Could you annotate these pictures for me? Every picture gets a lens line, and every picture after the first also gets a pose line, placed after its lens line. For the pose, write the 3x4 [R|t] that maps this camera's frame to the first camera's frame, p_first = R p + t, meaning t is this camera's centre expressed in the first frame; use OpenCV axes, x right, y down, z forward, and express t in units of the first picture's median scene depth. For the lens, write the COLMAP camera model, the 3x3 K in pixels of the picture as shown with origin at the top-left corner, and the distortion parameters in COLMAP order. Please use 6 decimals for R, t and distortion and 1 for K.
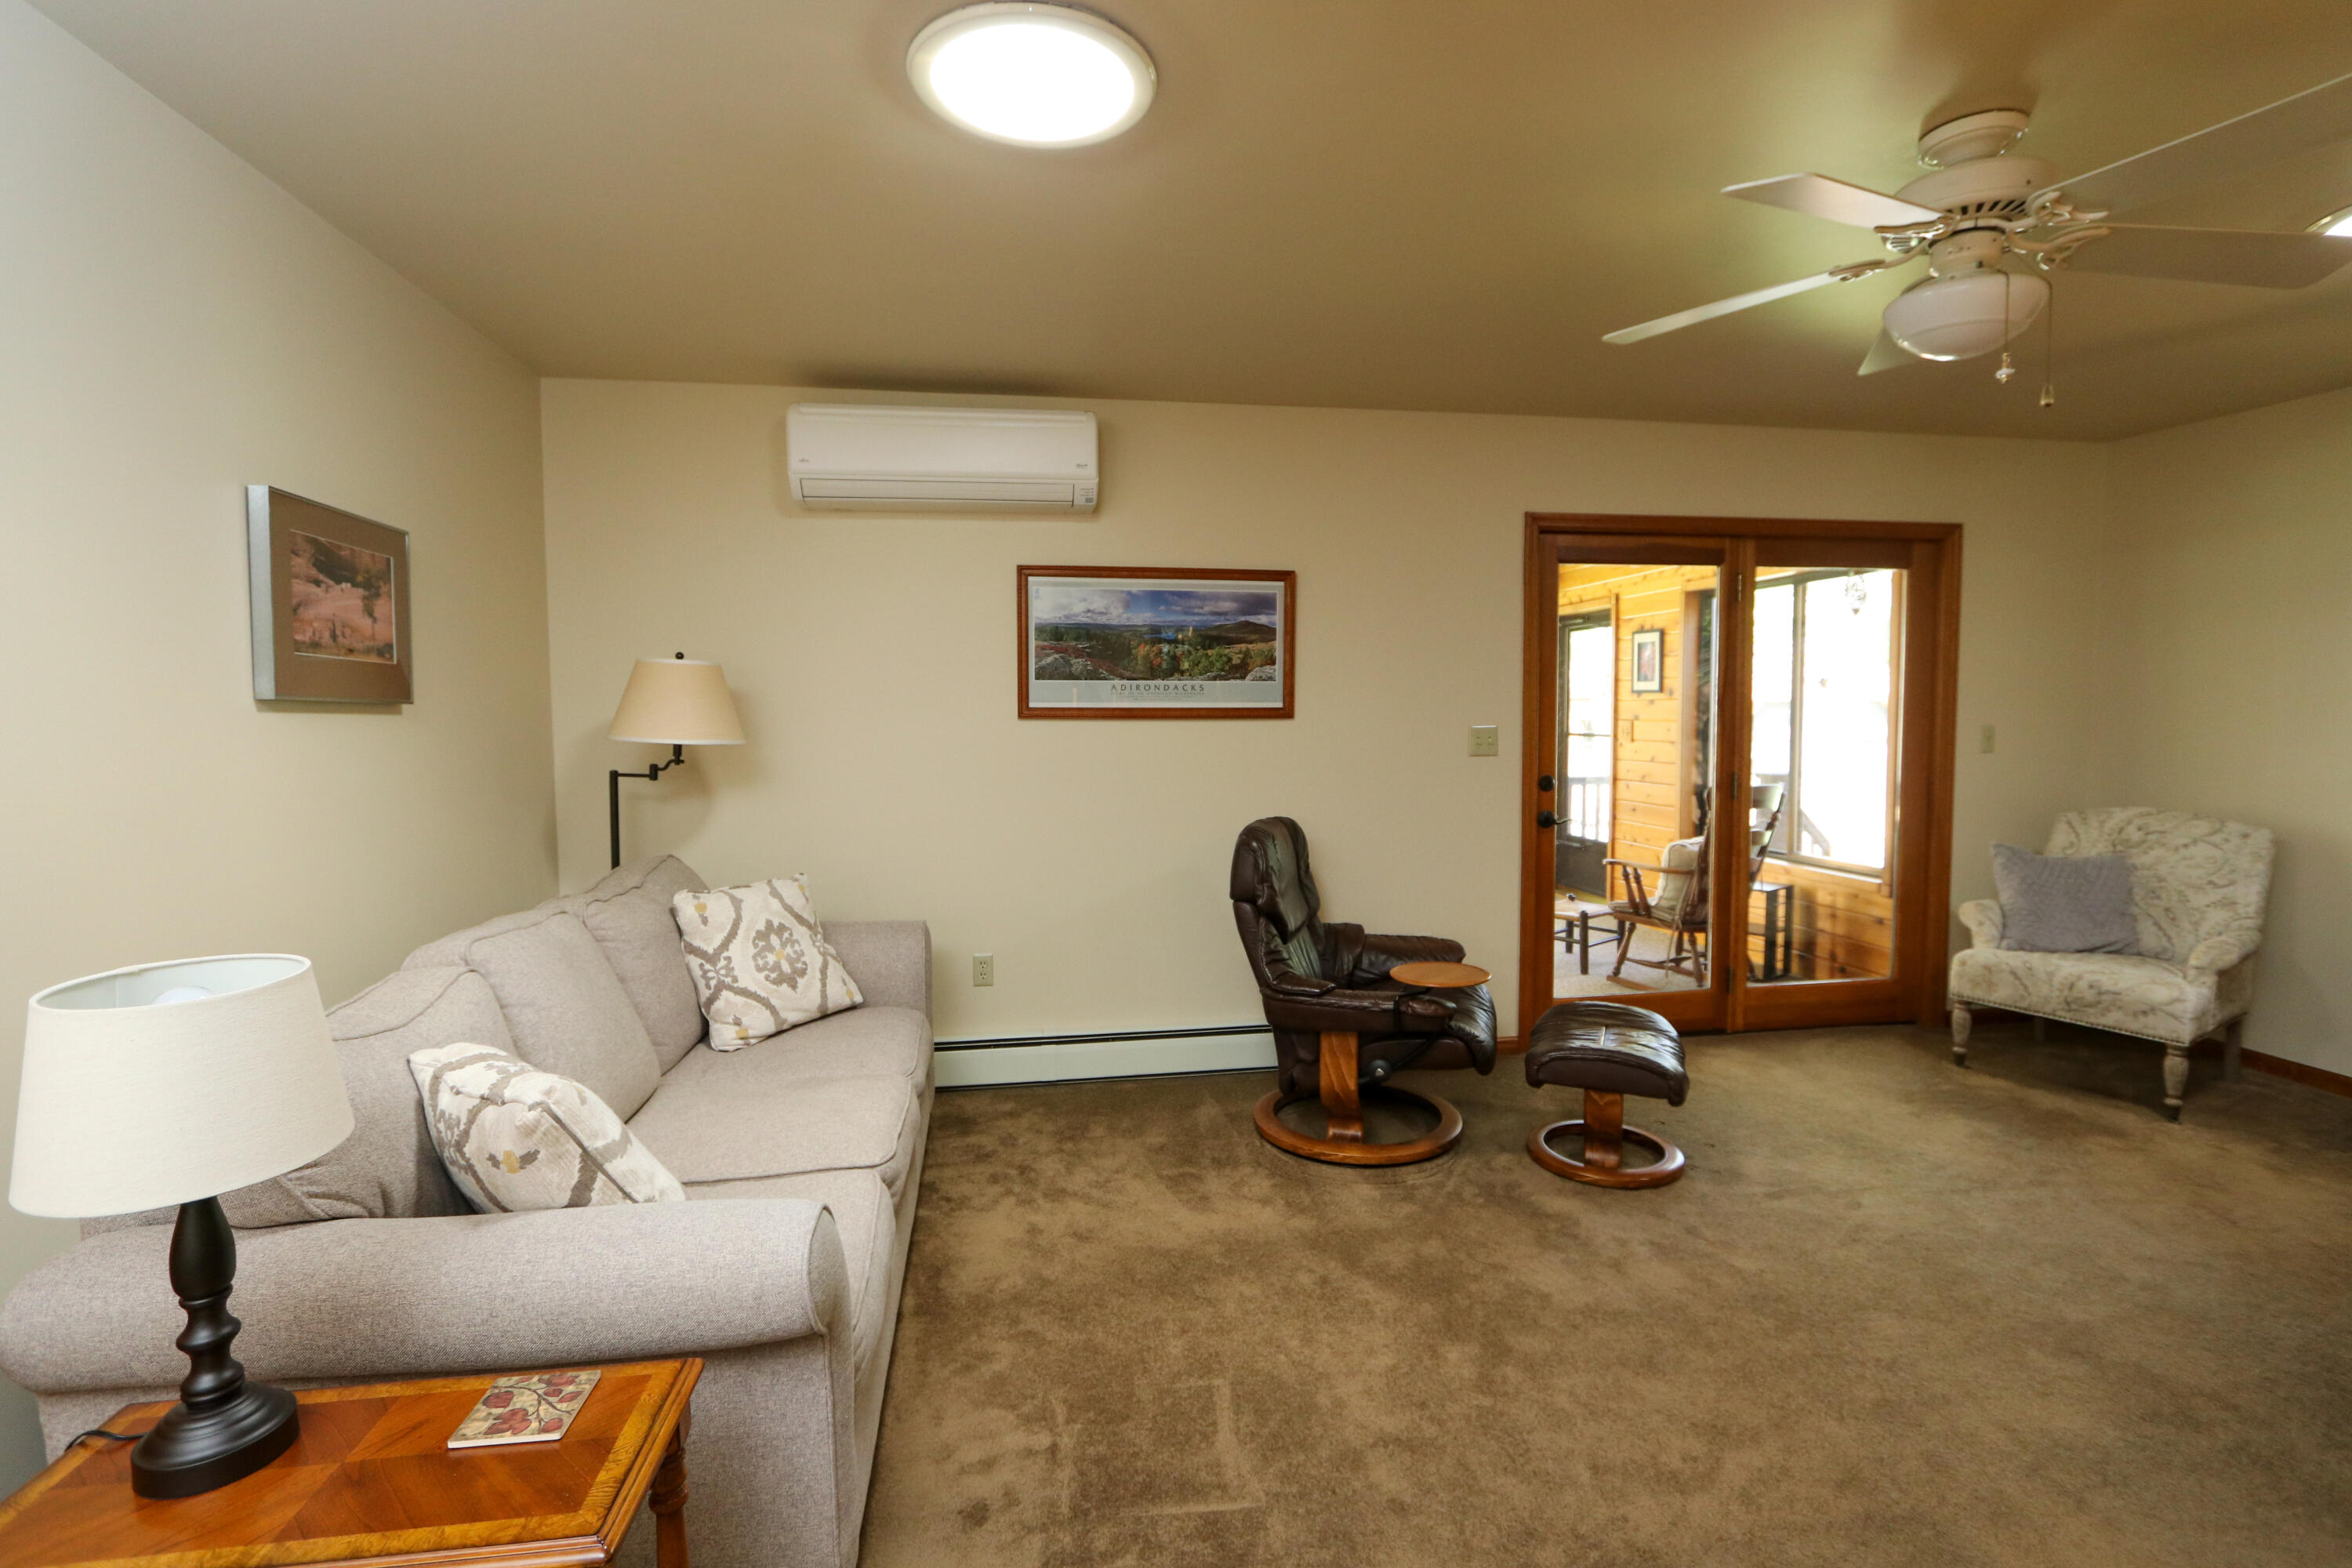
lens RADIAL K [[1096.7, 0, 1167.9], [0, 1096.7, 773.1], [0, 0, 1]] dist [-0.004808, 0.000354]
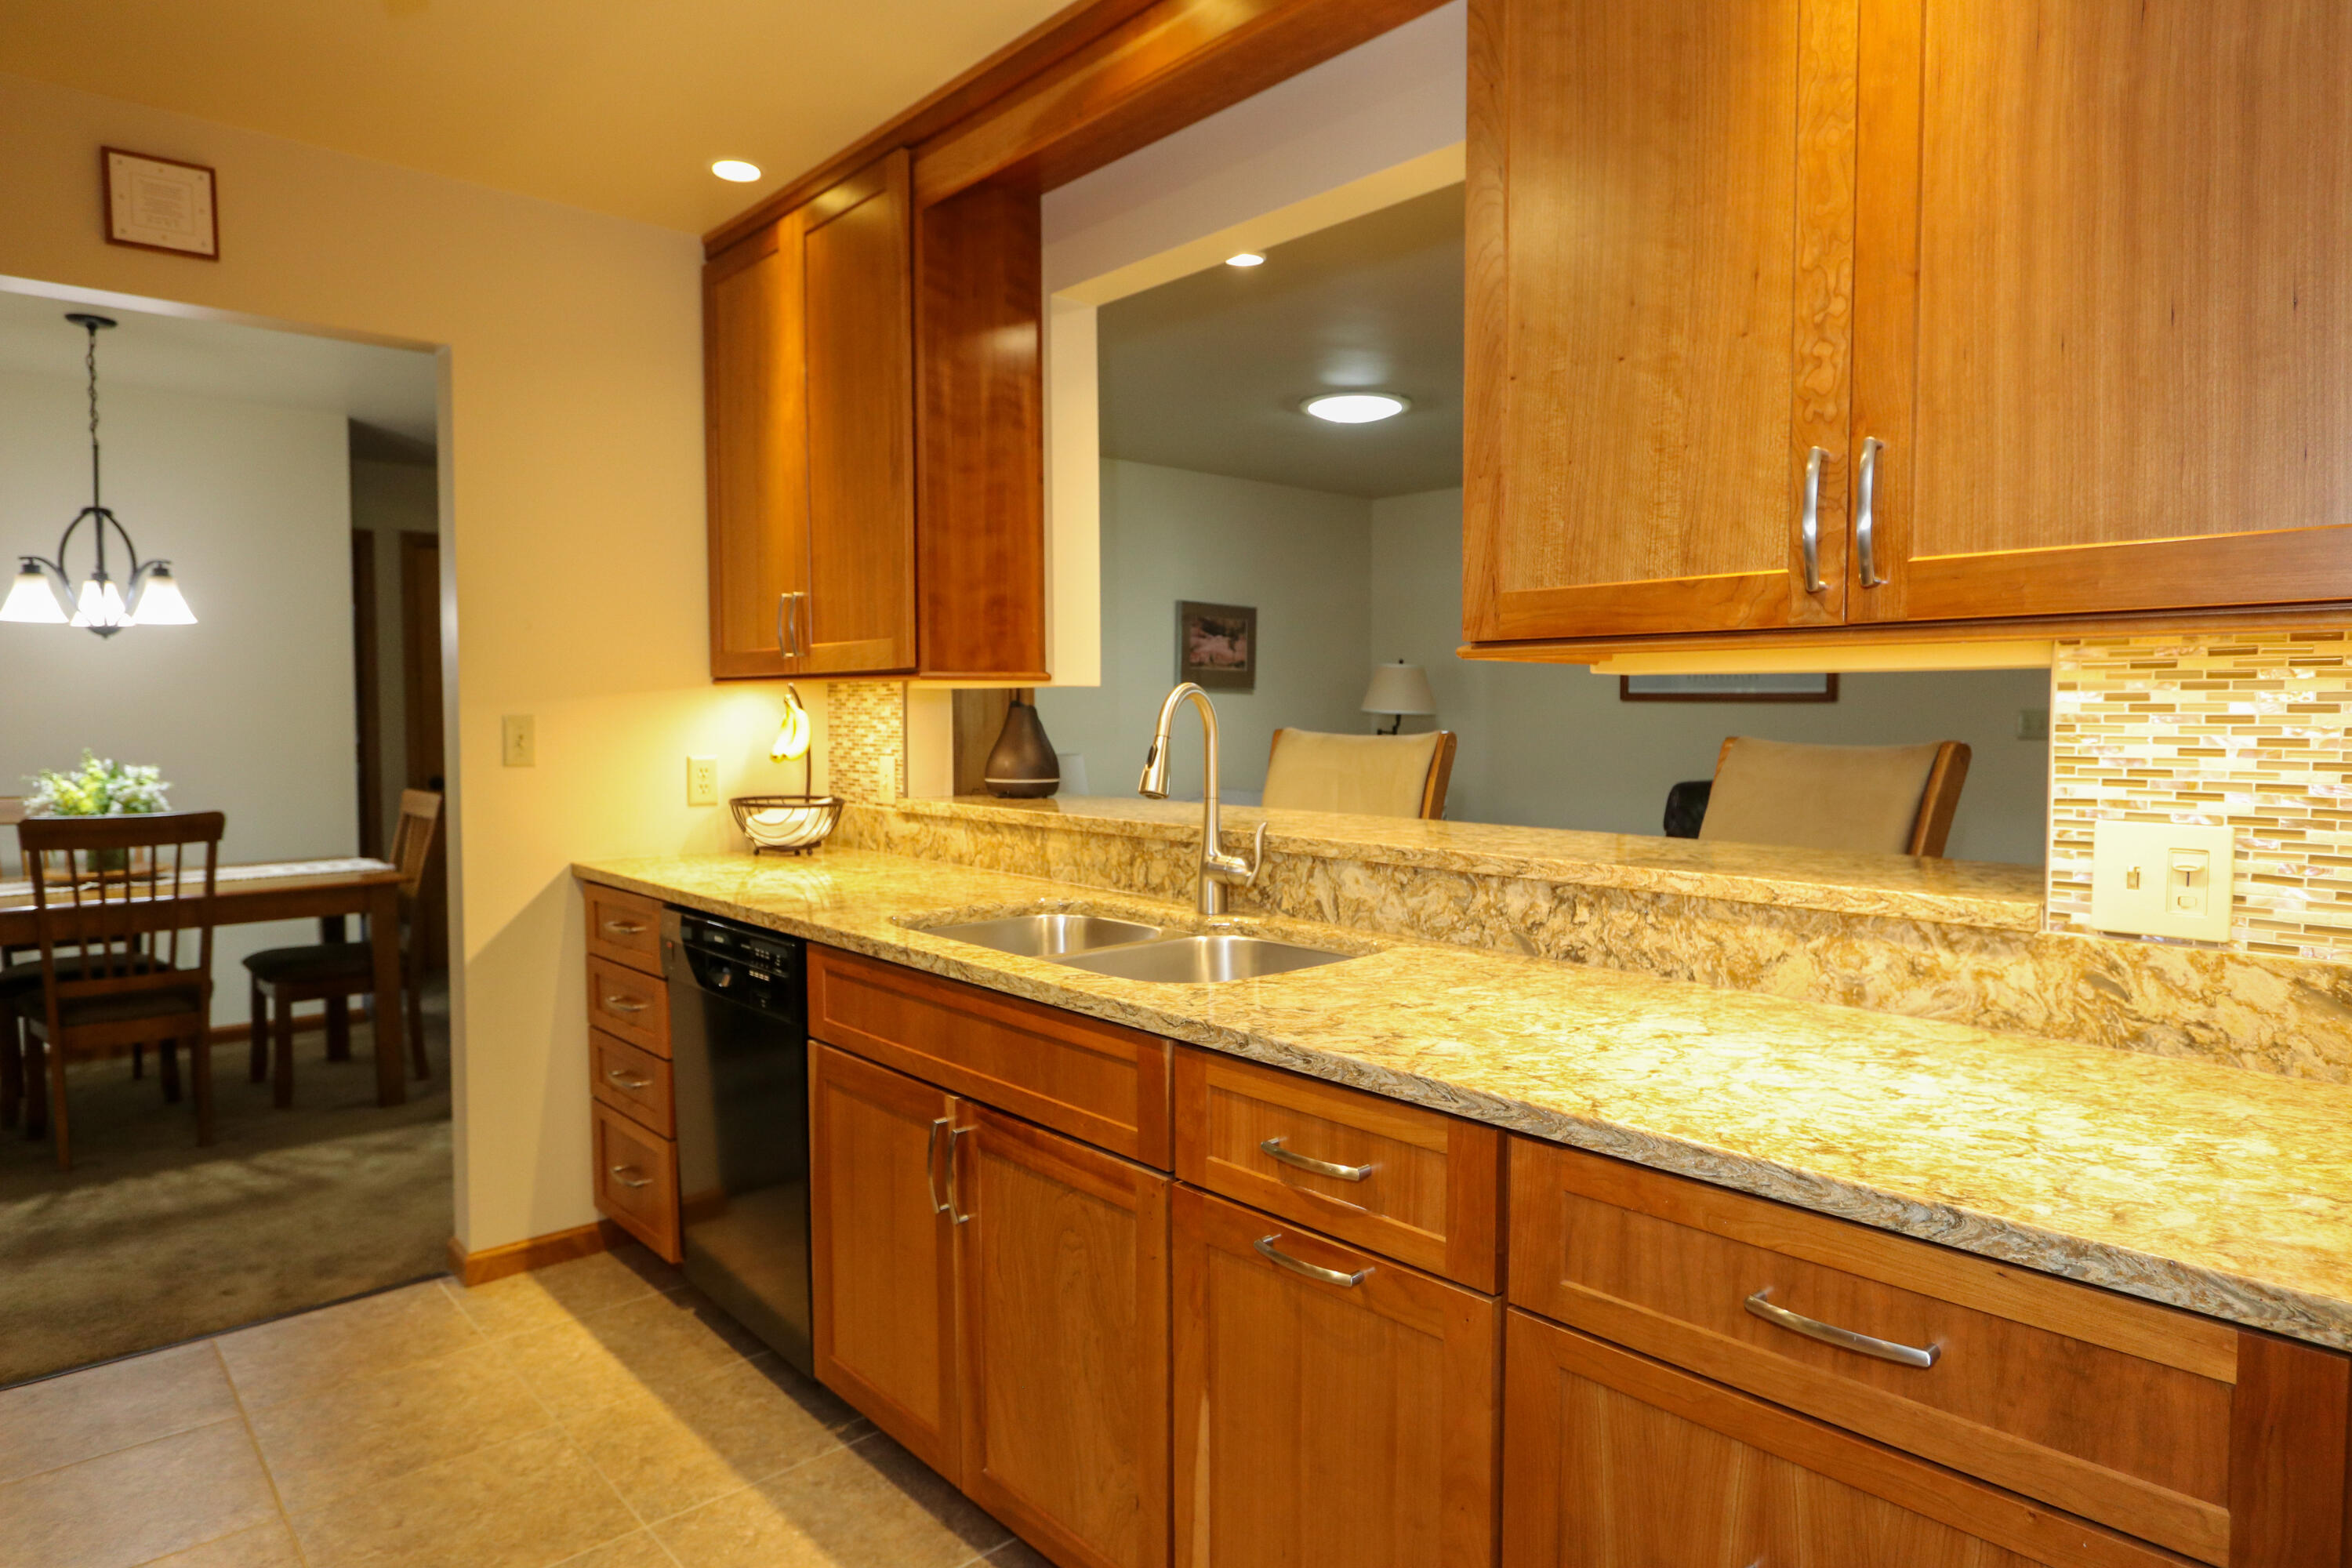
lens RADIAL K [[1361.6, 0, 1176.0], [0, 1361.6, 784.0], [0, 0, 1]] dist [-0.002792, -0.000682]
pose [[0.536655, 0.056201, -0.841928, 0.987041], [-0.055629, 0.997965, 0.031157, 0.031391], [0.841966, 0.030115, 0.538689, -0.363197]]
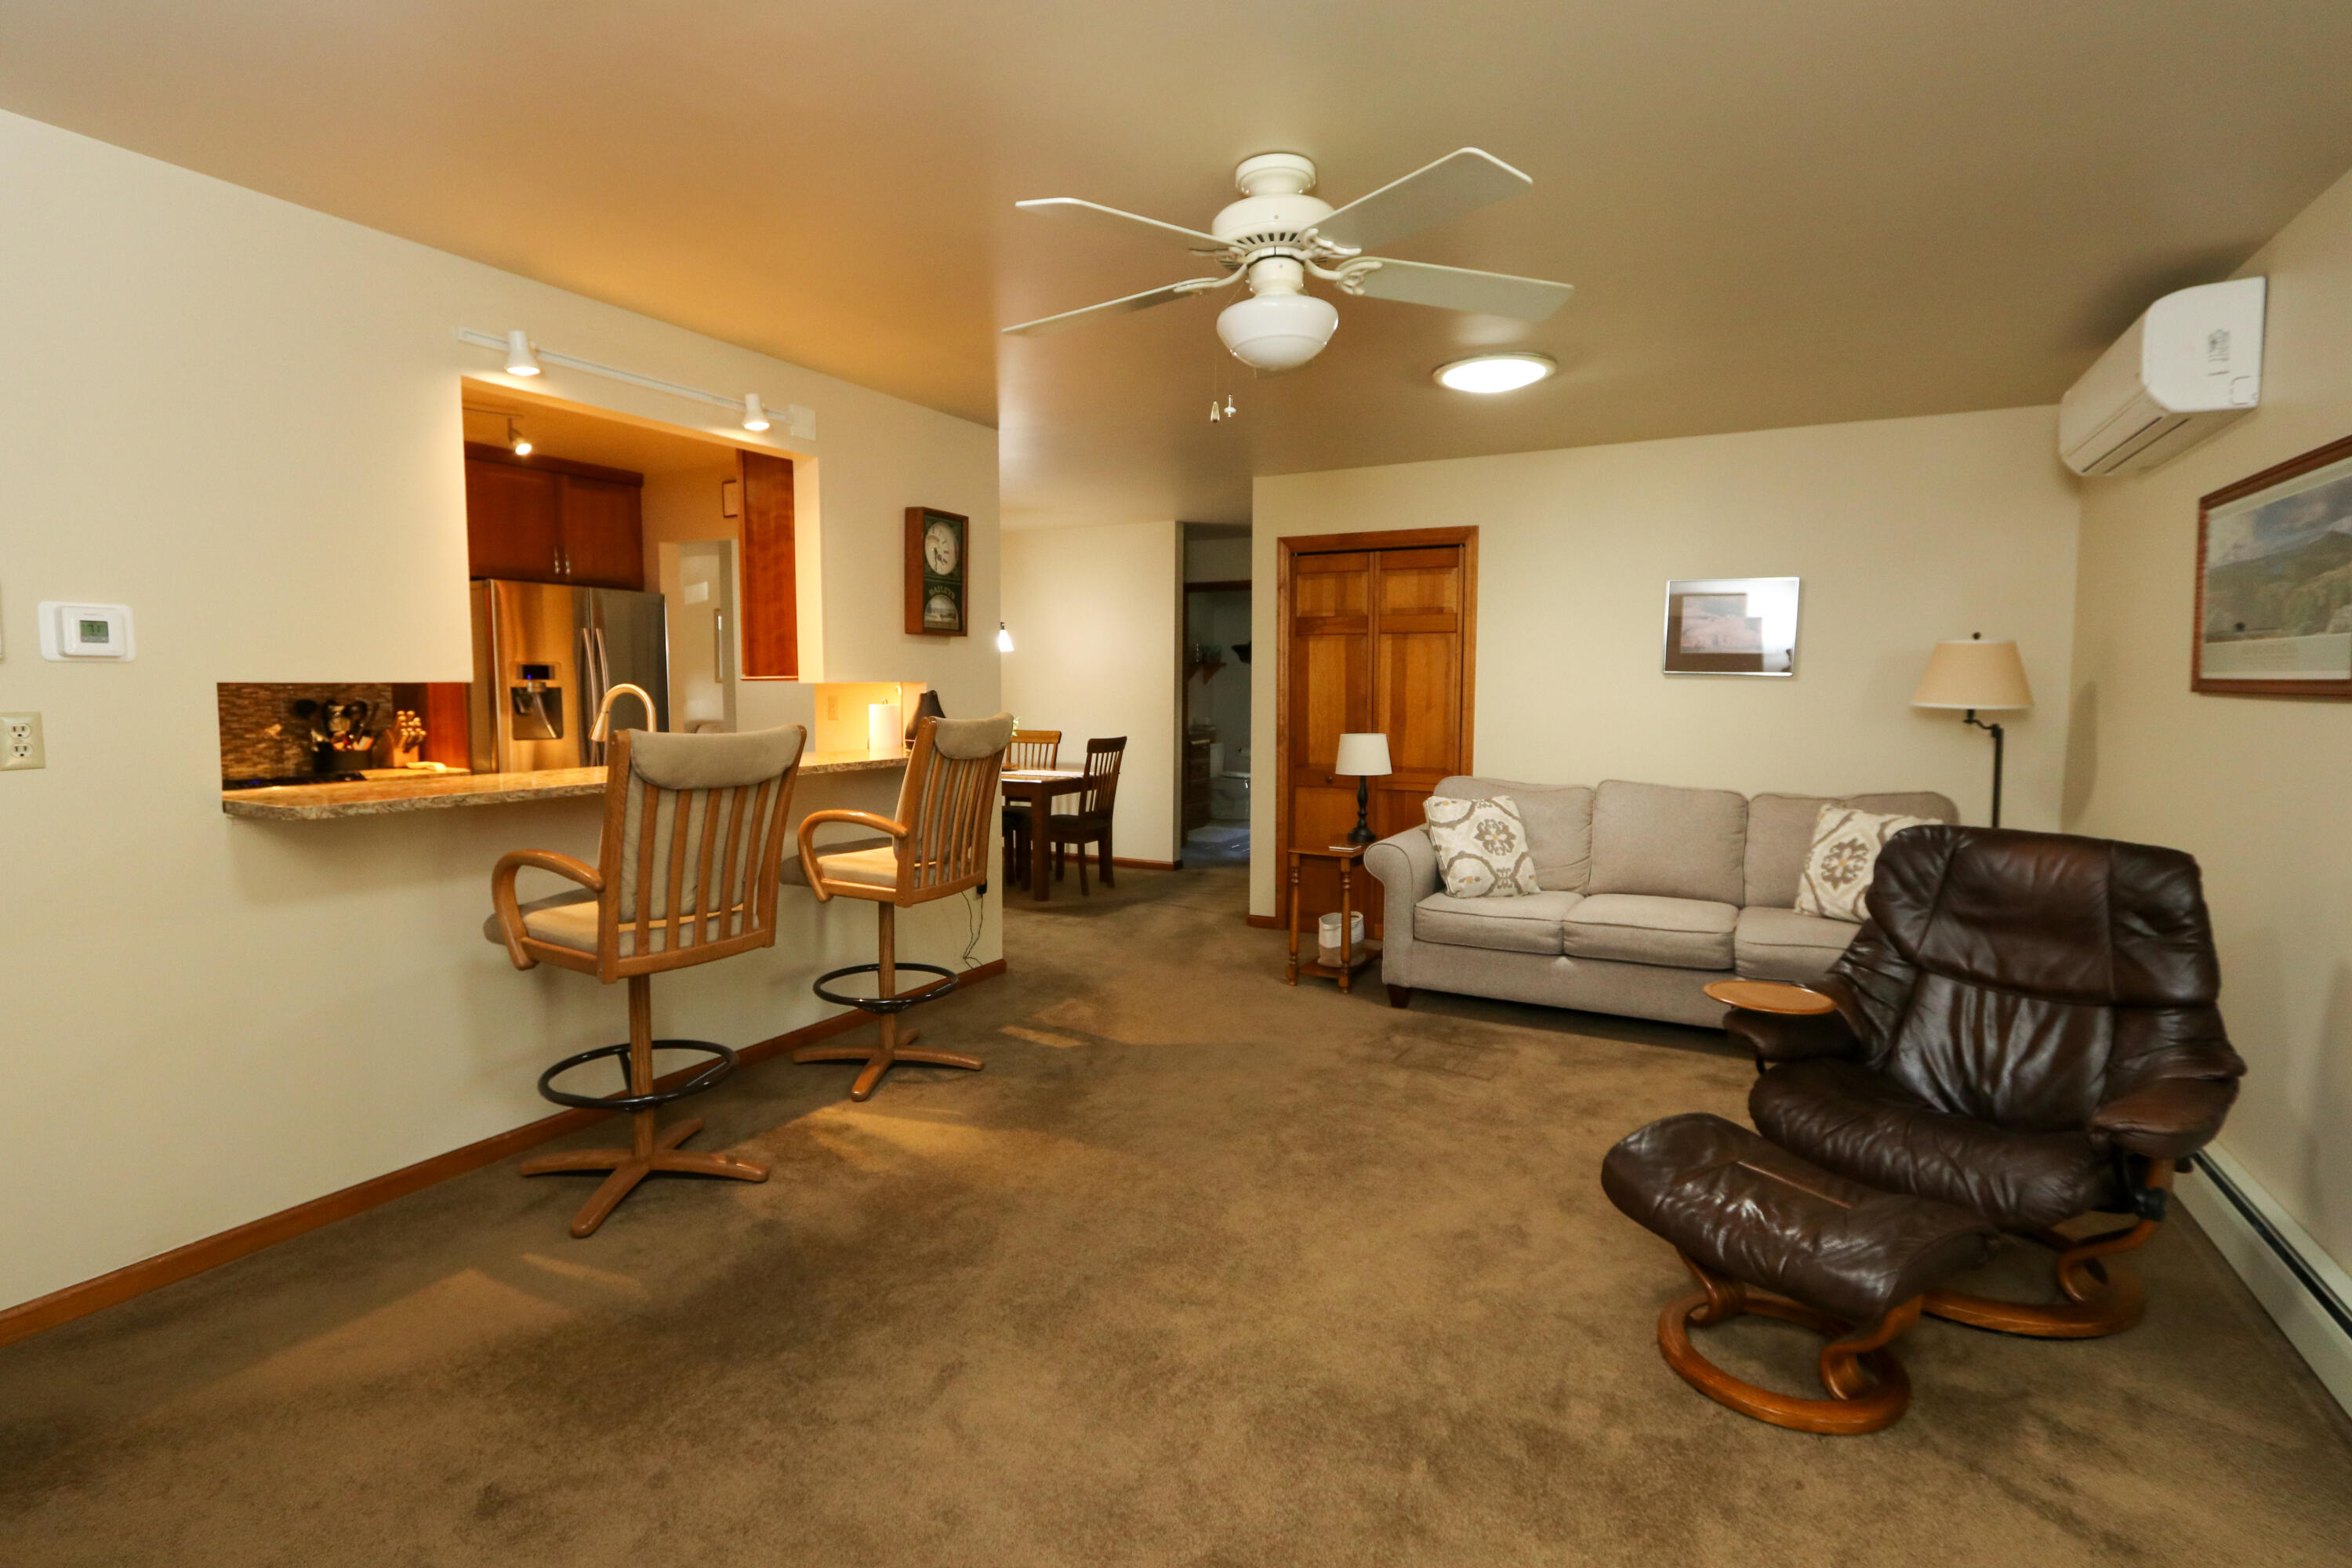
lens RADIAL K [[1132.3, 0, 1159.0], [0, 1132.3, 776.6], [0, 0, 1]] dist [-0.001583, 0.000671]
pose [[-0.618401, 0.070943, -0.782654, 0.964603], [-0.045107, 0.991071, 0.125476, -0.058228], [0.784567, 0.112897, -0.609679, 0.916924]]
